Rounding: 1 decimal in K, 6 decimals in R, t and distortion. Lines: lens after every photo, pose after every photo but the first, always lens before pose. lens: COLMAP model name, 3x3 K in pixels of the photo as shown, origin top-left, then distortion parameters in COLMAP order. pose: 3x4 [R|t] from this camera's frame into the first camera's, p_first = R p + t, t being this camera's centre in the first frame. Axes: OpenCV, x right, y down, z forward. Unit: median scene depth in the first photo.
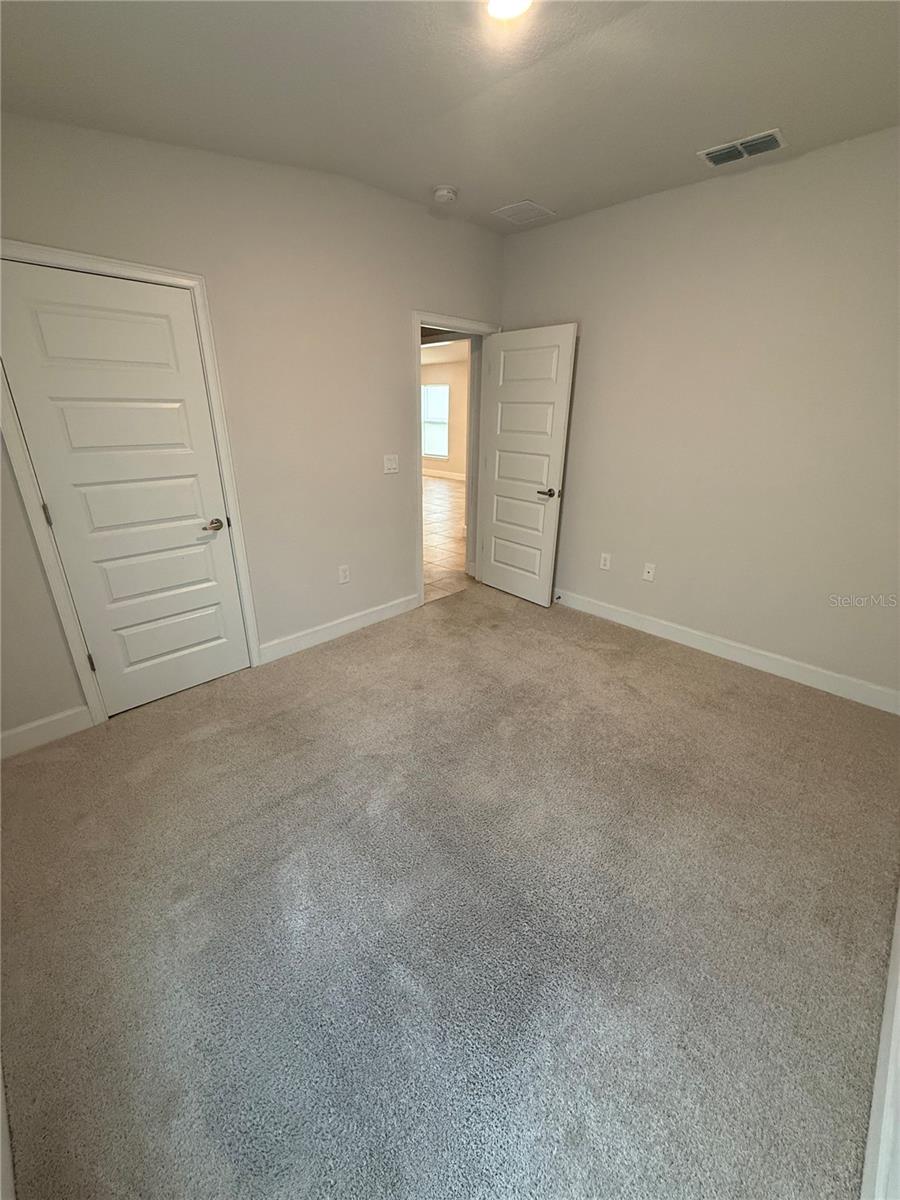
lens RADIAL K [[478.6, 0, 448.7], [0, 478.6, 597.8], [0, 0, 1]] dist [-0.001481, 0.000484]
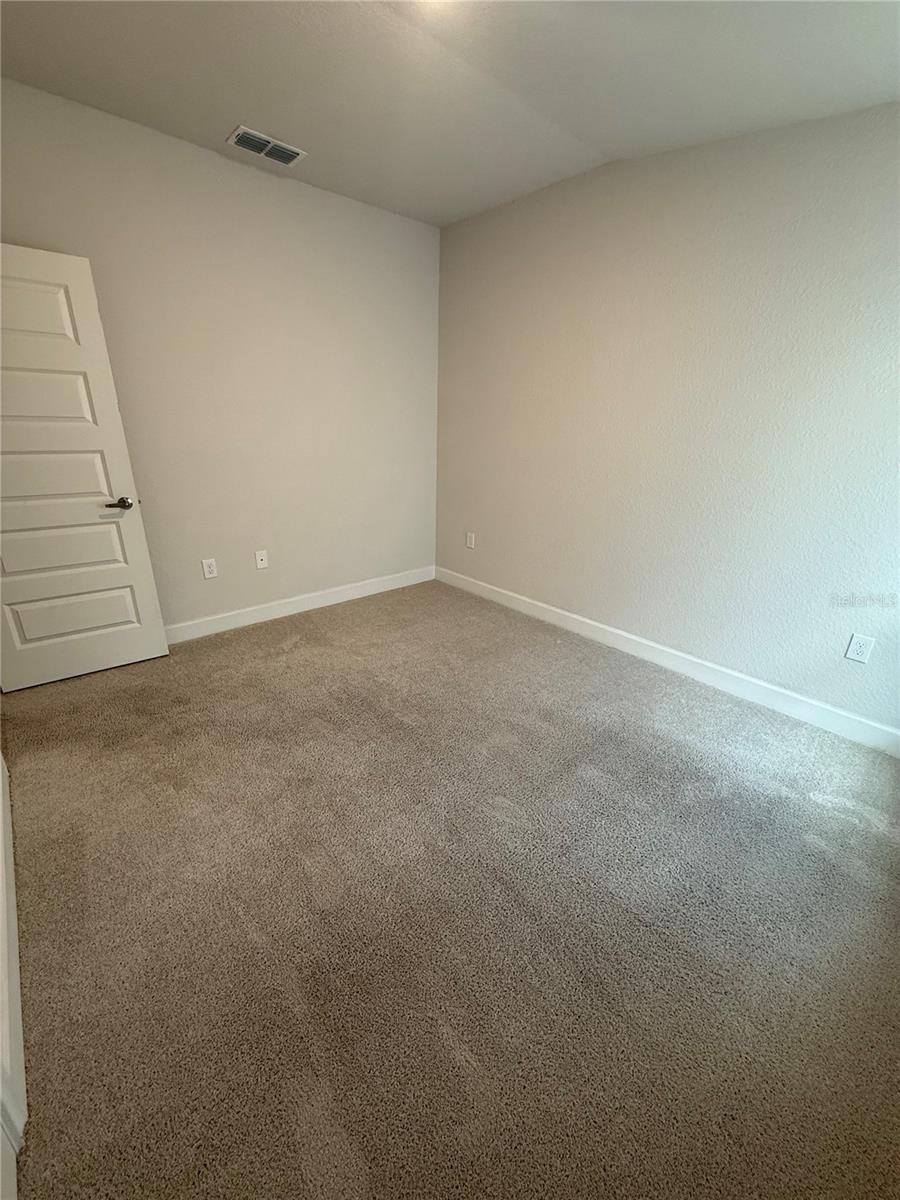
lens RADIAL K [[478.6, 0, 448.3], [0, 478.6, 600.0], [0, 0, 1]] dist [-0.001481, 0.000484]
pose [[0.055032, -0.360254, 0.931229, -0.503127], [0.351914, 0.879794, 0.319560, -0.160861], [-0.934413, 0.310127, 0.175195, 0.503630]]
